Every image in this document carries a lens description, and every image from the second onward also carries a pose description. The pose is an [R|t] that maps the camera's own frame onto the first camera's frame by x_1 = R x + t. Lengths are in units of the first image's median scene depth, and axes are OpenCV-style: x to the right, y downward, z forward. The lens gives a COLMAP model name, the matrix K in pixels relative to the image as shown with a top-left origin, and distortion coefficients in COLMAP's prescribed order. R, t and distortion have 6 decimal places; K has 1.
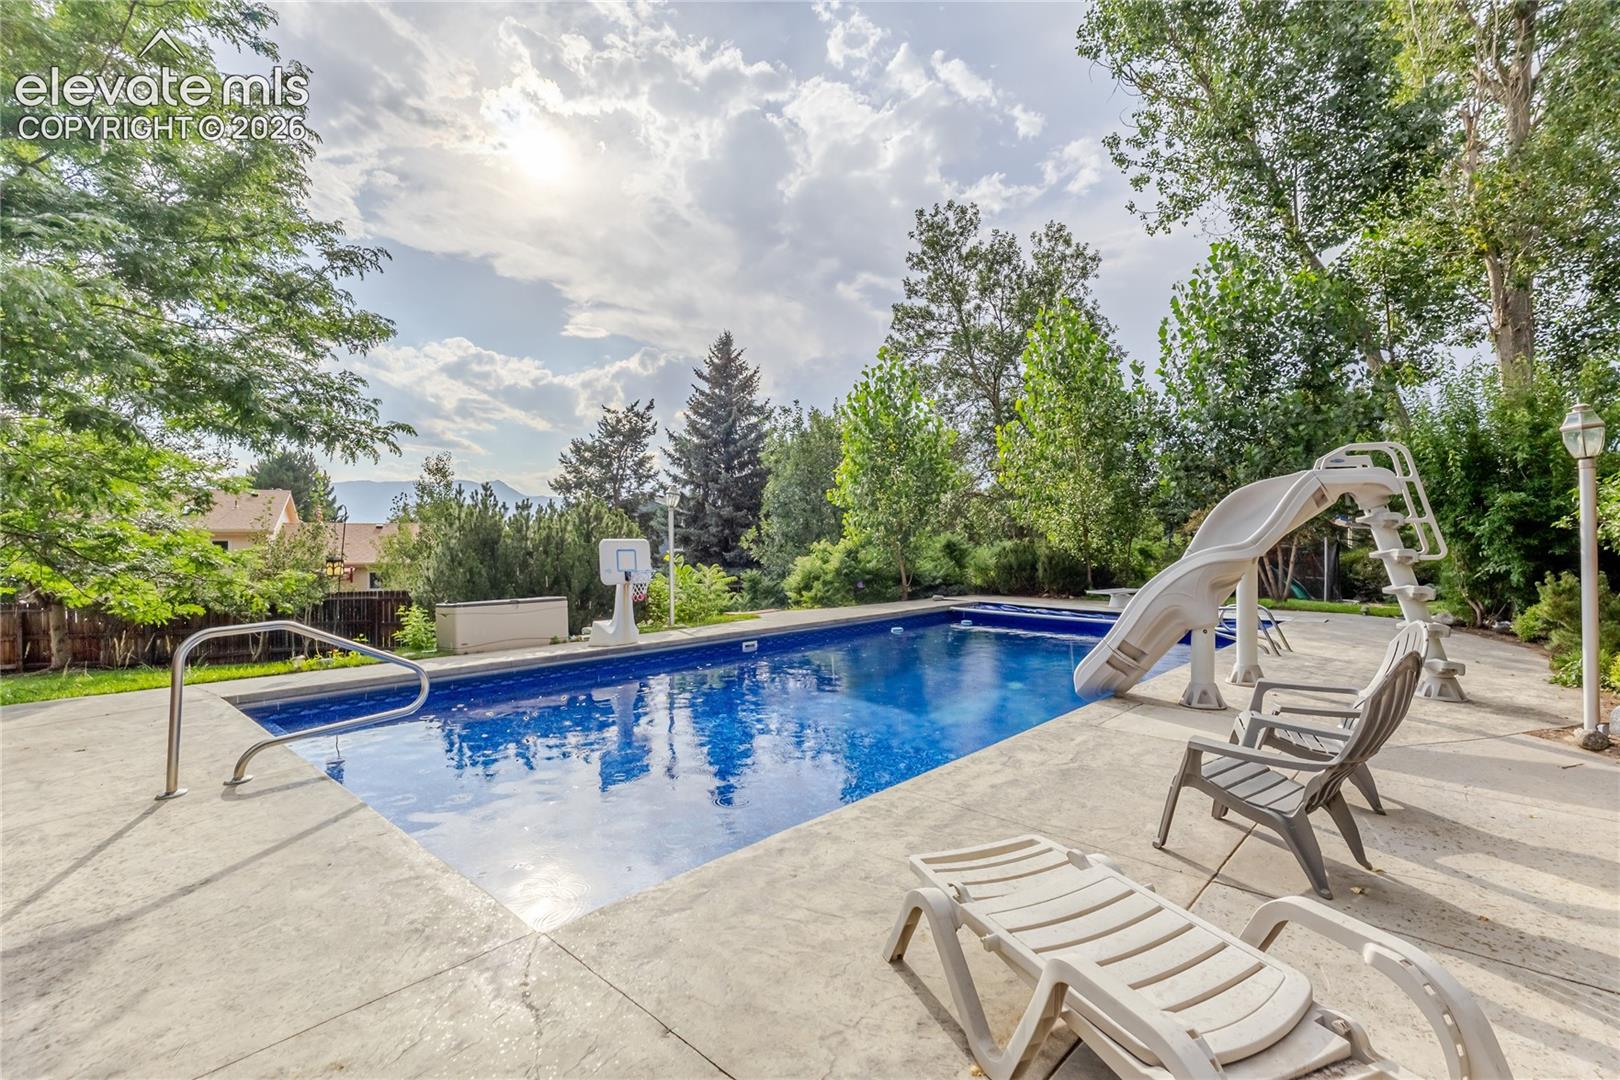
lens RADIAL K [[732.1, 0, 807.5], [0, 732.1, 539.7], [0, 0, 1]] dist [0.001017, -0.000390]
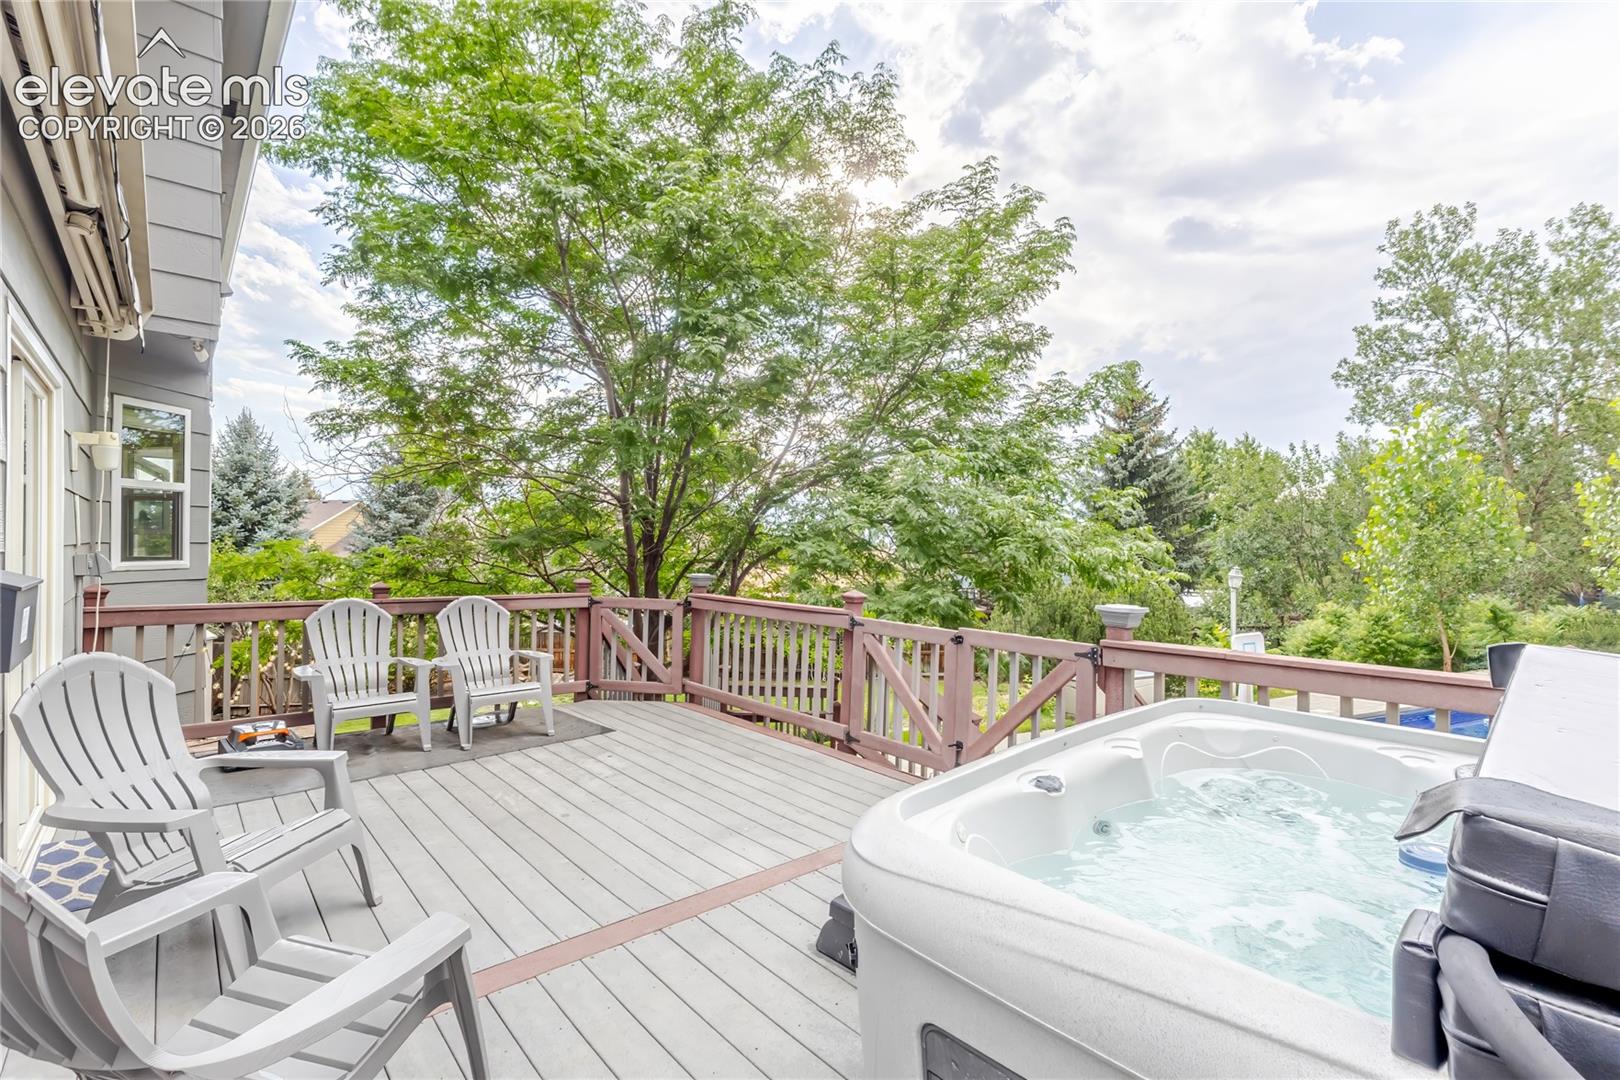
lens RADIAL K [[732.1, 0, 809.2], [0, 732.1, 540.8], [0, 0, 1]] dist [0.001017, -0.000390]
pose [[0.917905, 0.005359, -0.396763, -0.146209], [-0.007220, 0.999969, -0.003196, -0.046156], [0.396734, 0.005798, 0.917915, -0.112485]]
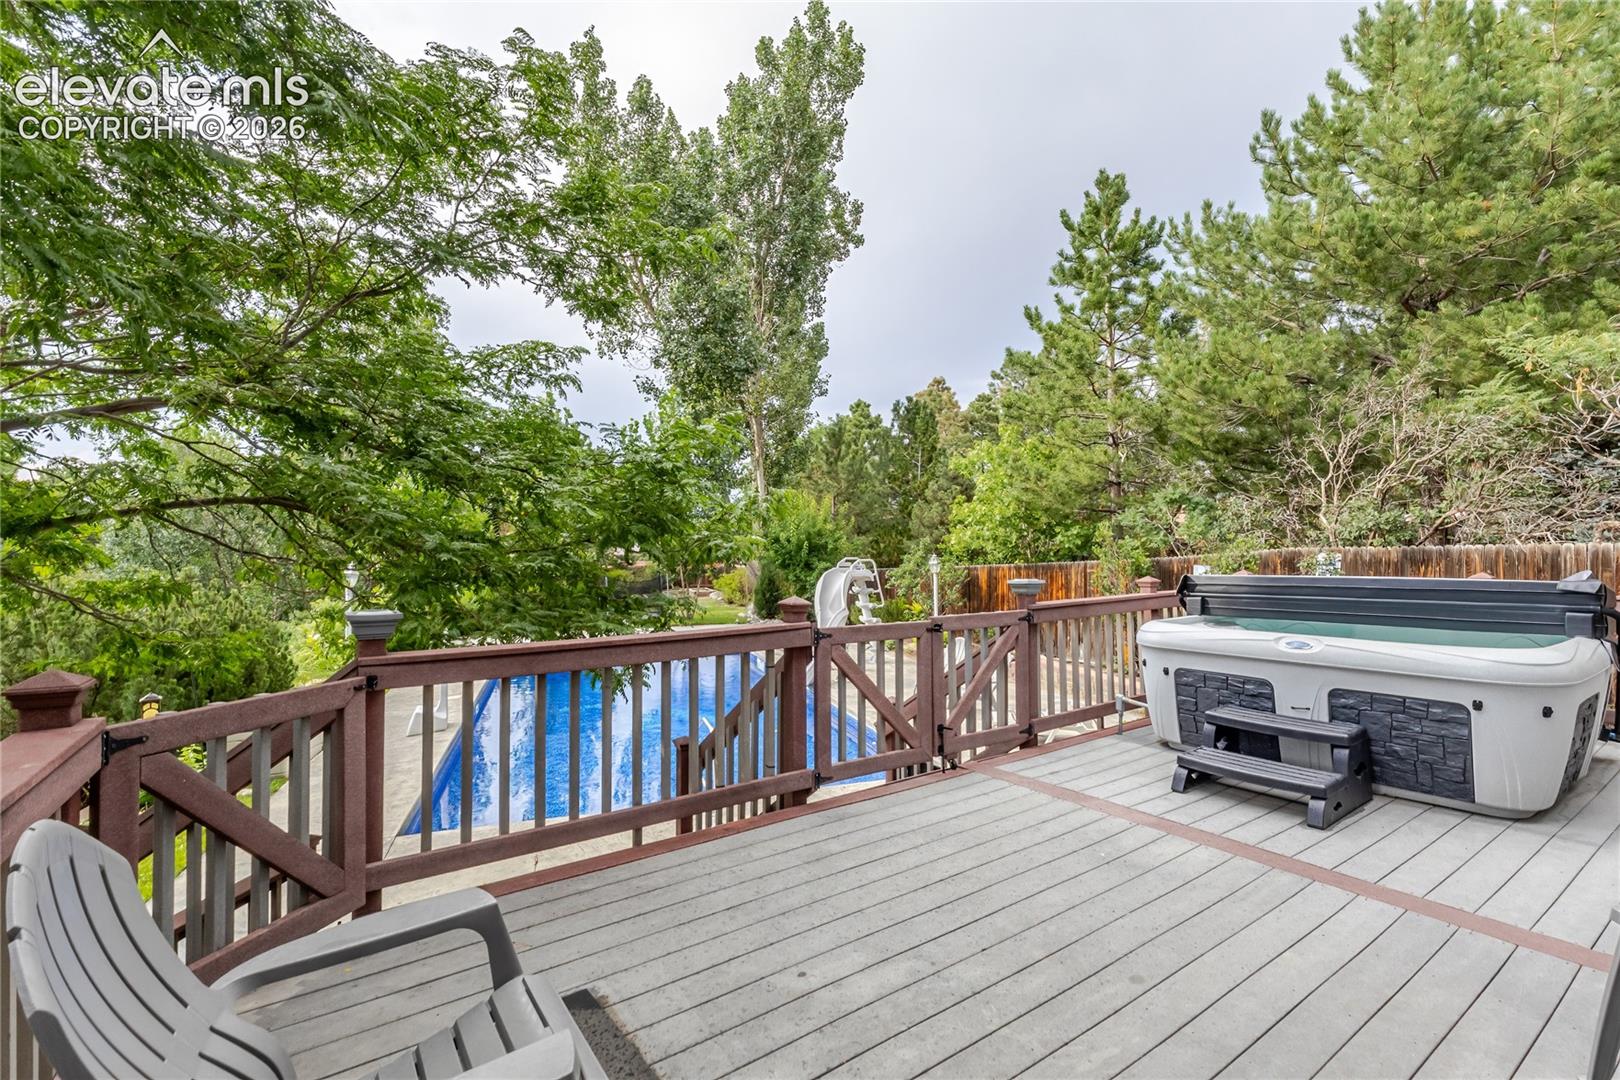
lens RADIAL K [[732.1, 0, 811.0], [0, 732.1, 537.7], [0, 0, 1]] dist [0.001017, -0.000390]
pose [[0.492194, 0.002271, 0.870482, -1.807125], [0.009223, 0.999927, -0.007824, -0.038175], [-0.870436, 0.011880, 0.492138, 0.759050]]
